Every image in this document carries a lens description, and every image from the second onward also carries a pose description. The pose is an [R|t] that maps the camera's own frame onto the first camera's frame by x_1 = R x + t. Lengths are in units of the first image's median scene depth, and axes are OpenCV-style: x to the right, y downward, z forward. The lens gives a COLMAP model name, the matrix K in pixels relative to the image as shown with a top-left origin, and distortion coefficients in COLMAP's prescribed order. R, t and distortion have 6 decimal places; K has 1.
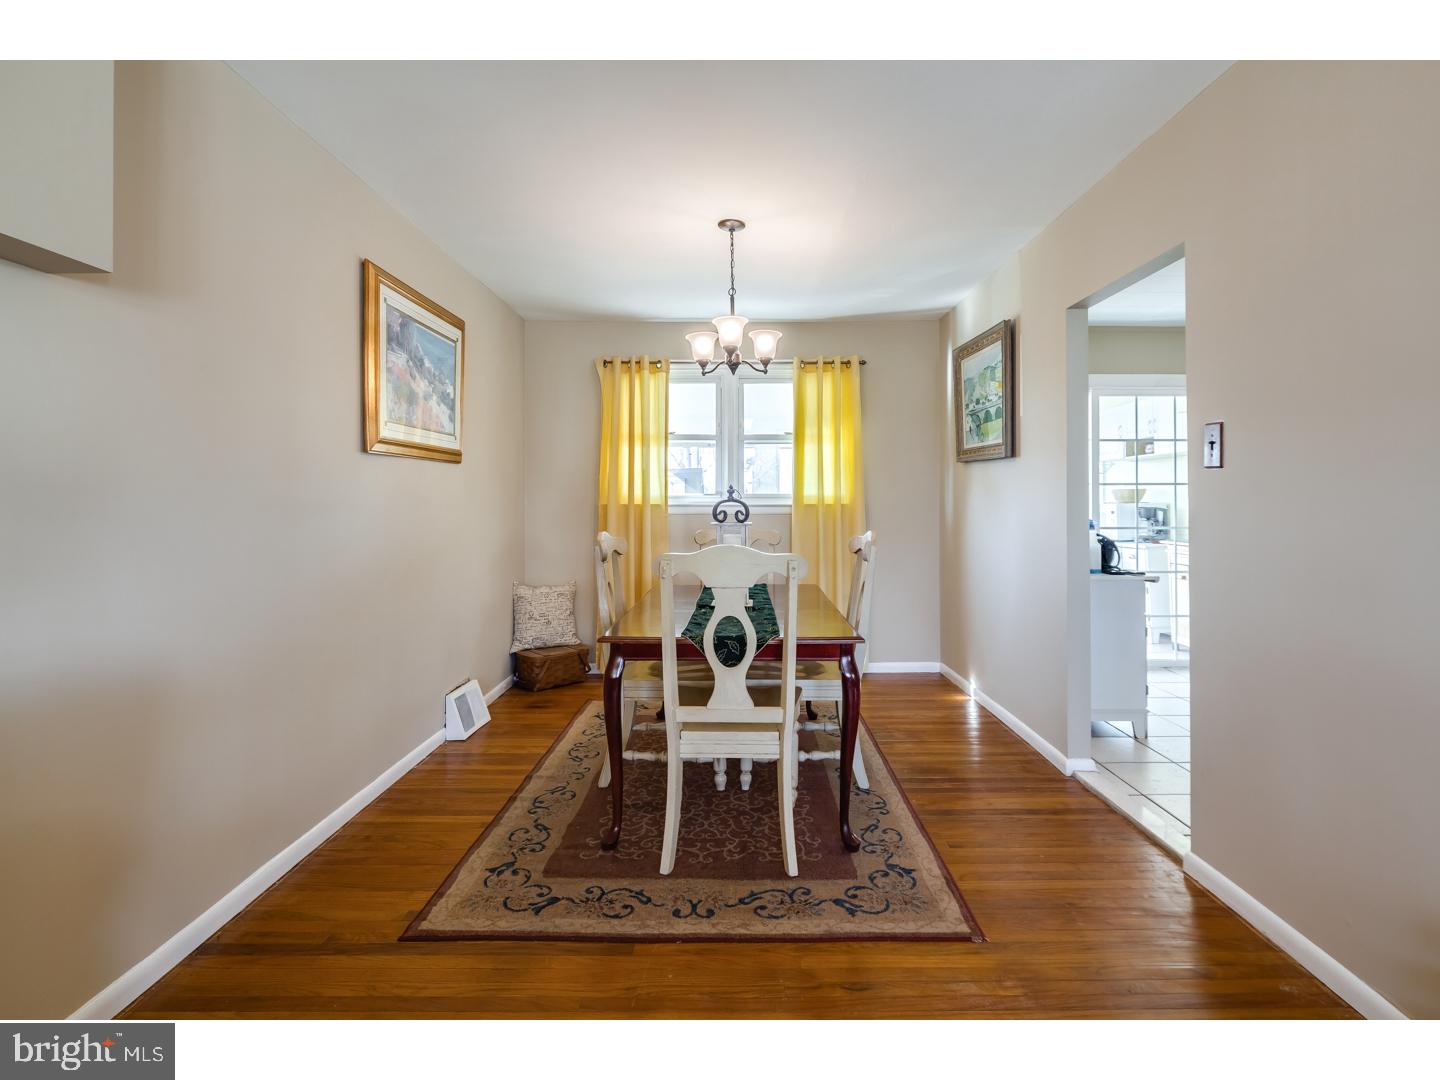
lens RADIAL K [[701.8, 0, 714.4], [0, 701.8, 495.4], [0, 0, 1]] dist [-0.000570, -0.001362]
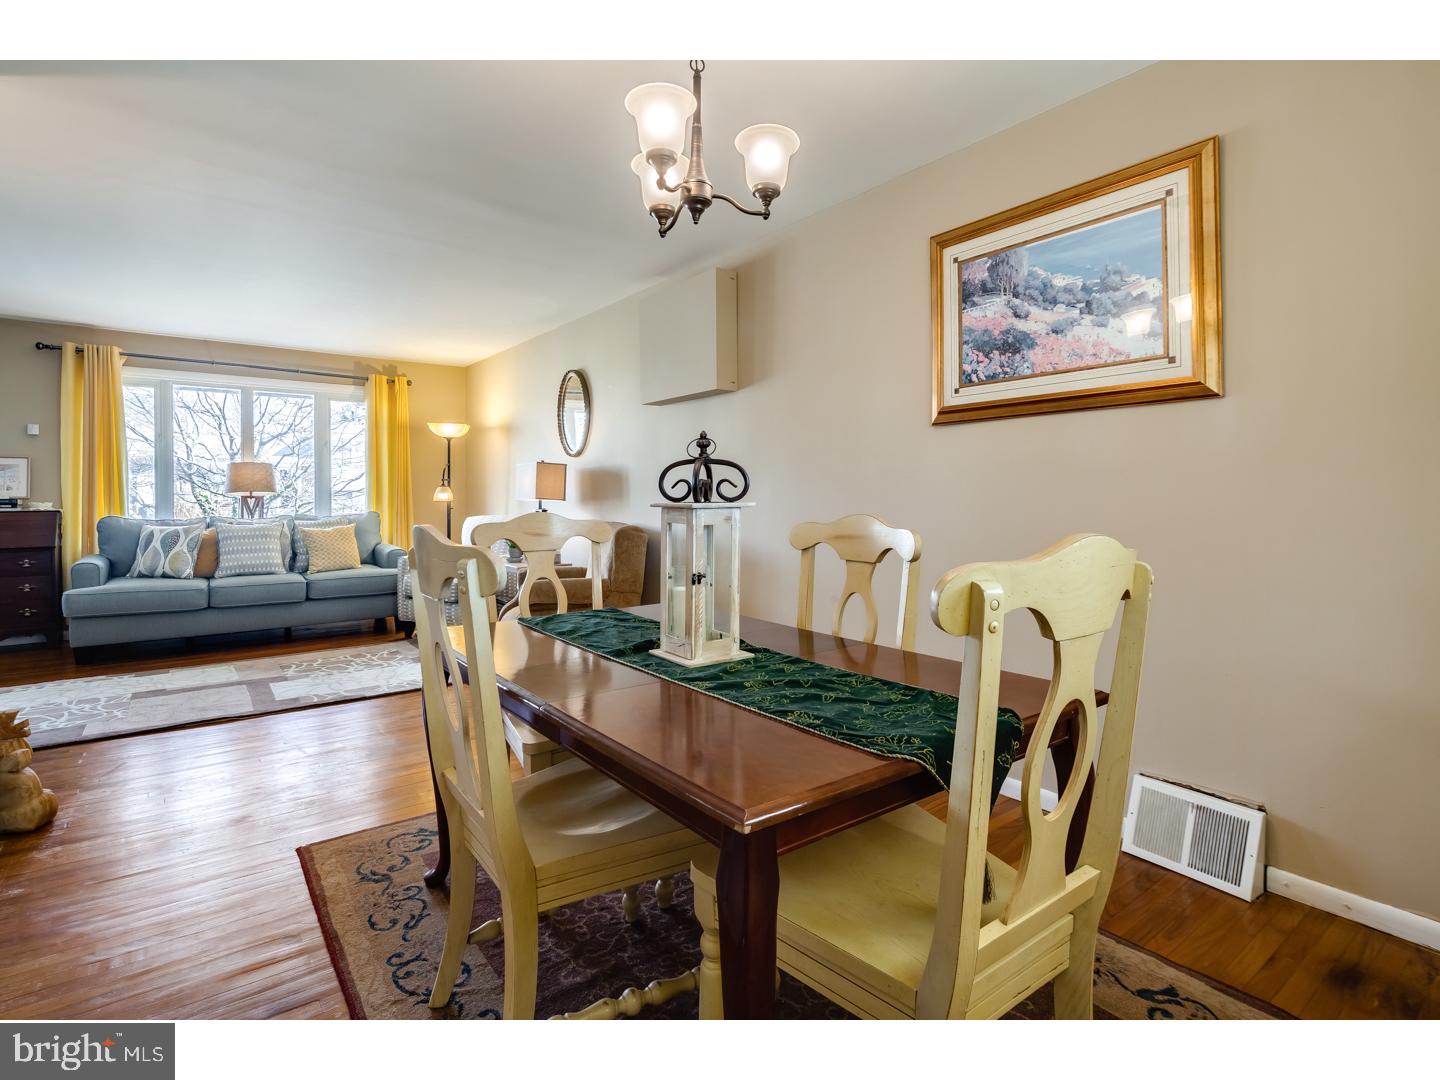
lens RADIAL K [[701.8, 0, 720.7], [0, 701.8, 506.7], [0, 0, 1]] dist [-0.000570, -0.001362]
pose [[-0.773033, 0.011382, -0.634264, 0.380778], [0.011512, 0.999926, 0.003913, 0.046331], [0.634261, -0.004276, -0.773107, 1.551043]]
